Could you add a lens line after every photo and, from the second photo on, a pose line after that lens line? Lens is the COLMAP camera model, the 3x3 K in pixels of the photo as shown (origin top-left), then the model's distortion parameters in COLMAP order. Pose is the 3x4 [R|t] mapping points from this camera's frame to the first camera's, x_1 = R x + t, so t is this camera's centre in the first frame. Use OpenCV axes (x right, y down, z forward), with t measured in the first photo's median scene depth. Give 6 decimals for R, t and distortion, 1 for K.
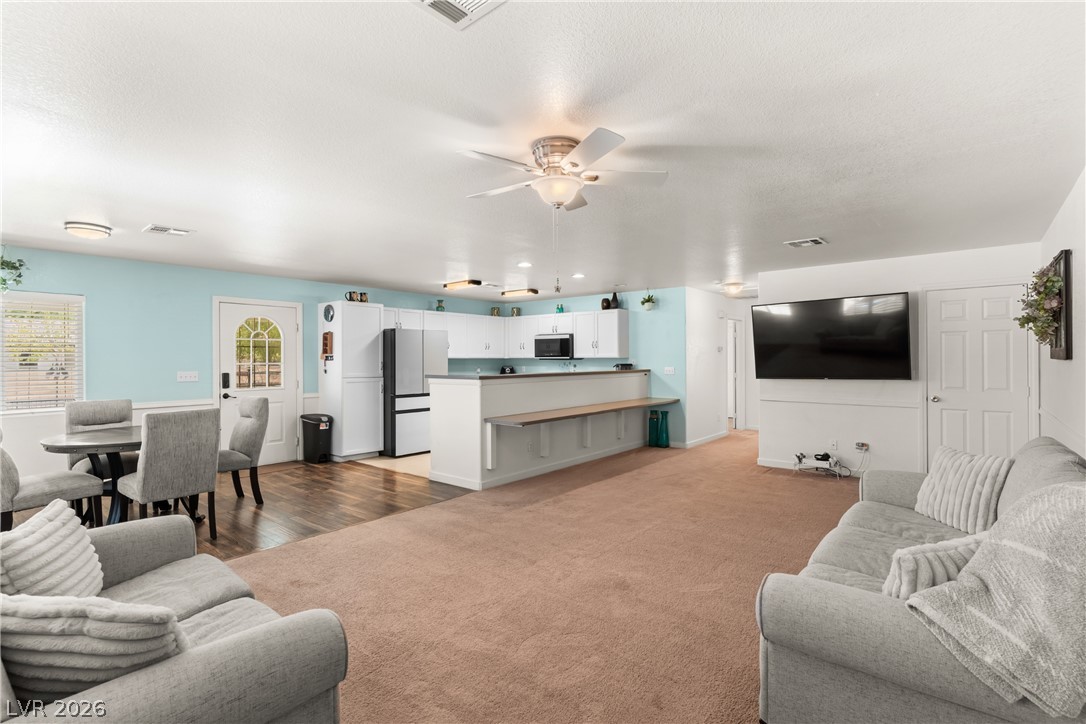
lens RADIAL K [[516.0, 0, 539.5], [0, 516.0, 360.4], [0, 0, 1]] dist [0.000299, 0.000235]
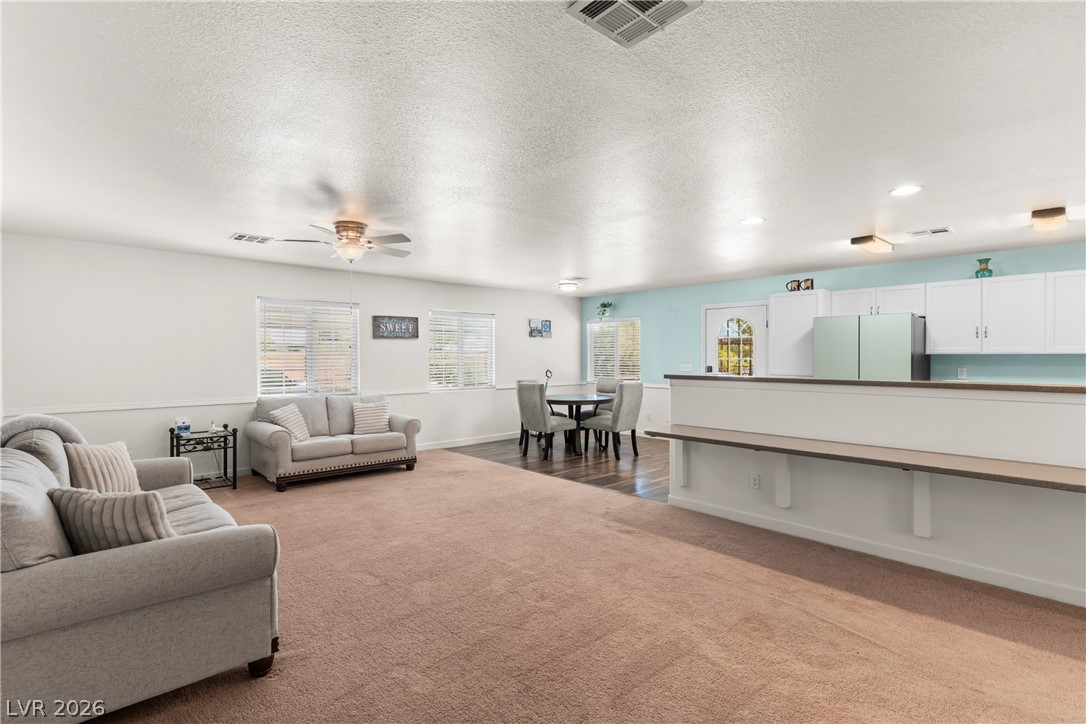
lens RADIAL K [[516.0, 0, 543.9], [0, 516.0, 361.2], [0, 0, 1]] dist [0.000299, 0.000235]
pose [[-0.123777, 0.009841, -0.992261, 0.812263], [-0.003000, 0.999943, 0.010291, 0.000021], [0.992305, 0.004251, -0.123741, 0.934752]]
